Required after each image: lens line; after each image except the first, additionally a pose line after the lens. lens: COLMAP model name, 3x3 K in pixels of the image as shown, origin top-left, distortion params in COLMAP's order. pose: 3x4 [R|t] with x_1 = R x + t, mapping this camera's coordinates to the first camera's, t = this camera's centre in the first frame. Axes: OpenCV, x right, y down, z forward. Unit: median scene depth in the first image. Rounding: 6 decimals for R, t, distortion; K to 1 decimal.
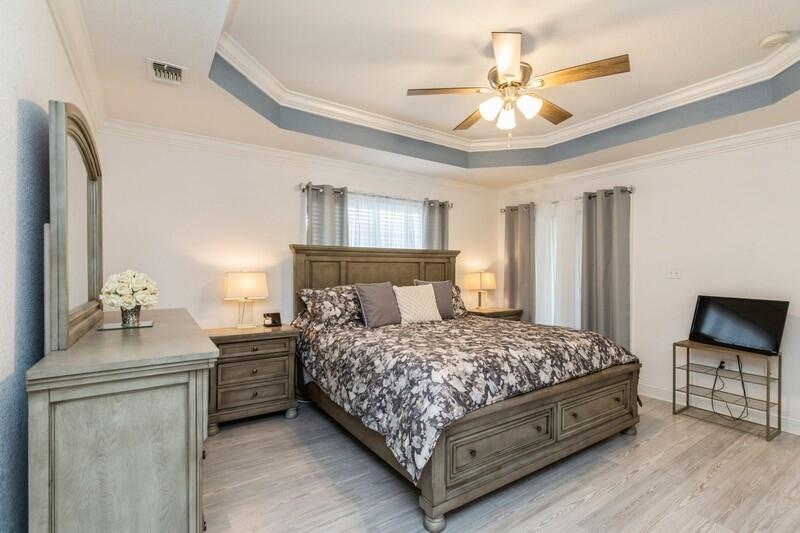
lens RADIAL K [[369.9, 0, 403.5], [0, 369.9, 269.9], [0, 0, 1]] dist [0.005040, -0.002132]
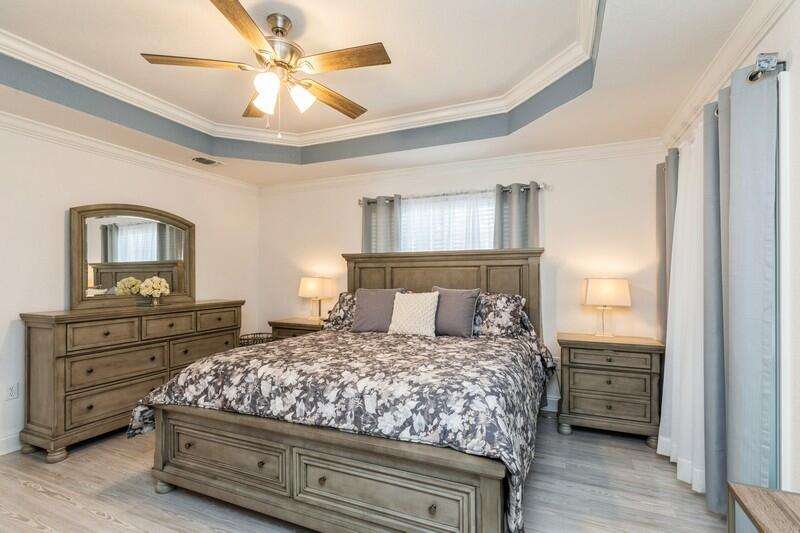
lens RADIAL K [[369.9, 0, 405.7], [0, 369.9, 272.0], [0, 0, 1]] dist [0.005040, -0.002132]
pose [[0.552892, -0.010916, -0.833181, 0.847403], [0.003536, 0.999936, -0.010754, 0.001882], [0.833245, 0.003000, 0.552895, 0.546295]]
